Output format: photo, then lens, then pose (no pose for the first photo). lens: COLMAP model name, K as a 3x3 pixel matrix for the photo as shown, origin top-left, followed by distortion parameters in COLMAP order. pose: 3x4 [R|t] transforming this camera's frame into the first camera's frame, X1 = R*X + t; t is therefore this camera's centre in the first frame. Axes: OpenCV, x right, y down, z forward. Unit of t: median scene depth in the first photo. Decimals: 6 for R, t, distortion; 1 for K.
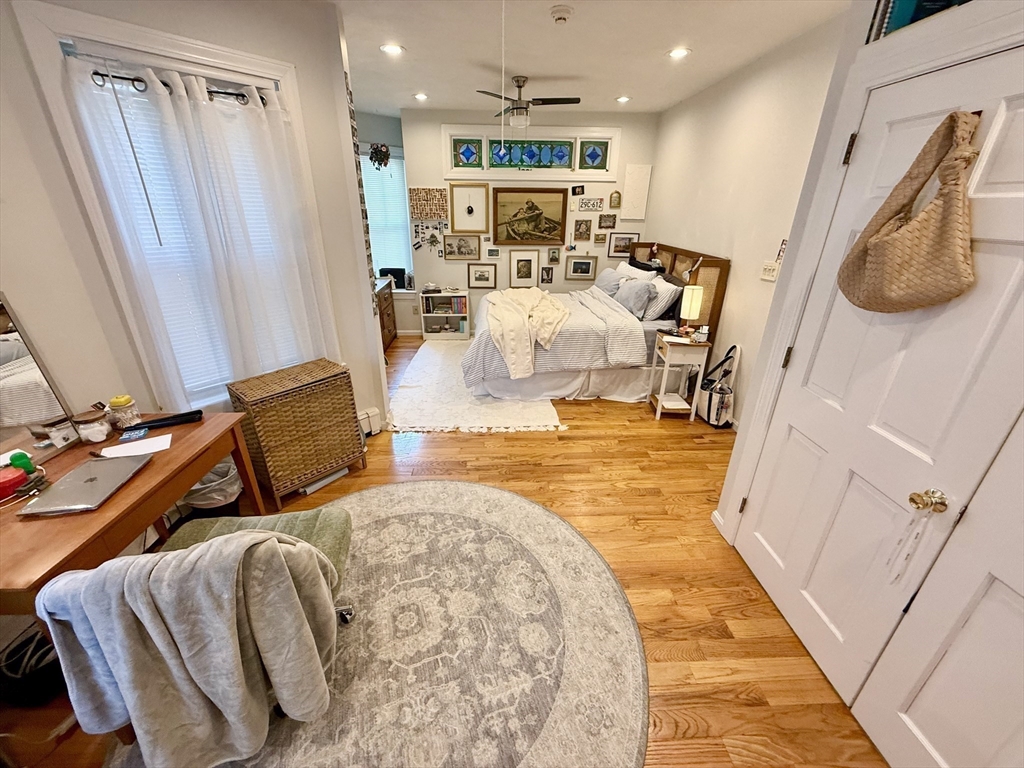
lens RADIAL K [[410.4, 0, 510.8], [0, 410.4, 384.2], [0, 0, 1]] dist [-0.000581, 0.000250]
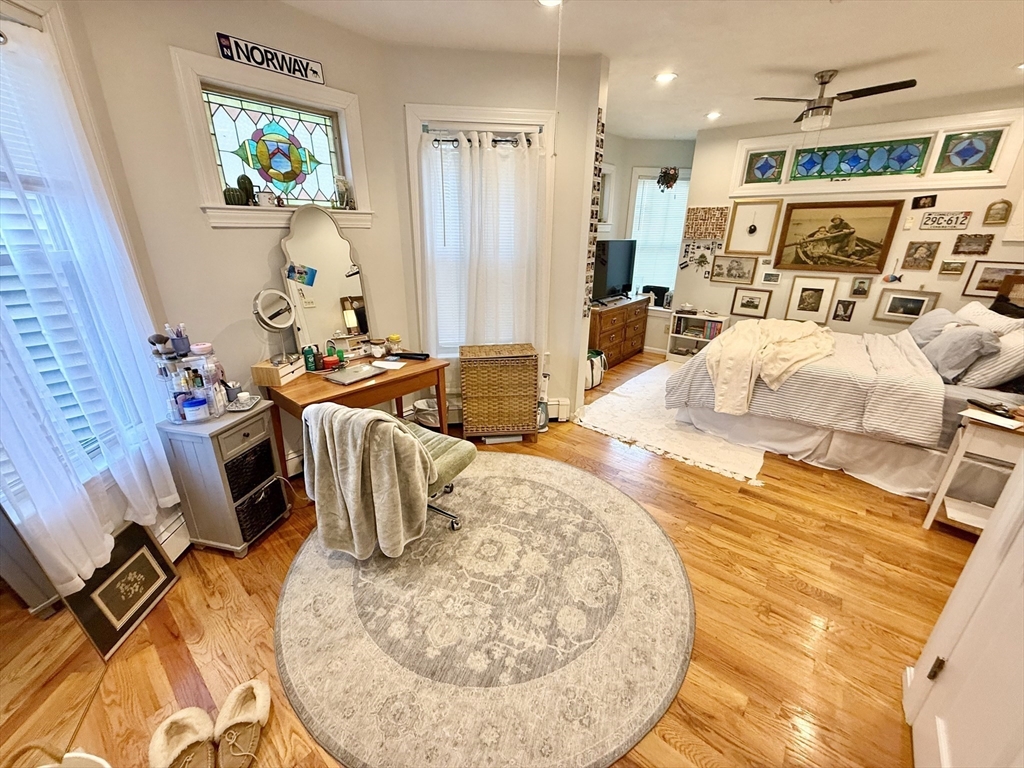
lens RADIAL K [[410.4, 0, 505.9], [0, 410.4, 383.1], [0, 0, 1]] dist [-0.000581, 0.000250]
pose [[0.734883, 0.232040, -0.637263, 0.212408], [-0.270007, 0.962071, 0.038941, 0.015678], [0.622128, 0.143449, 0.769662, 0.025332]]
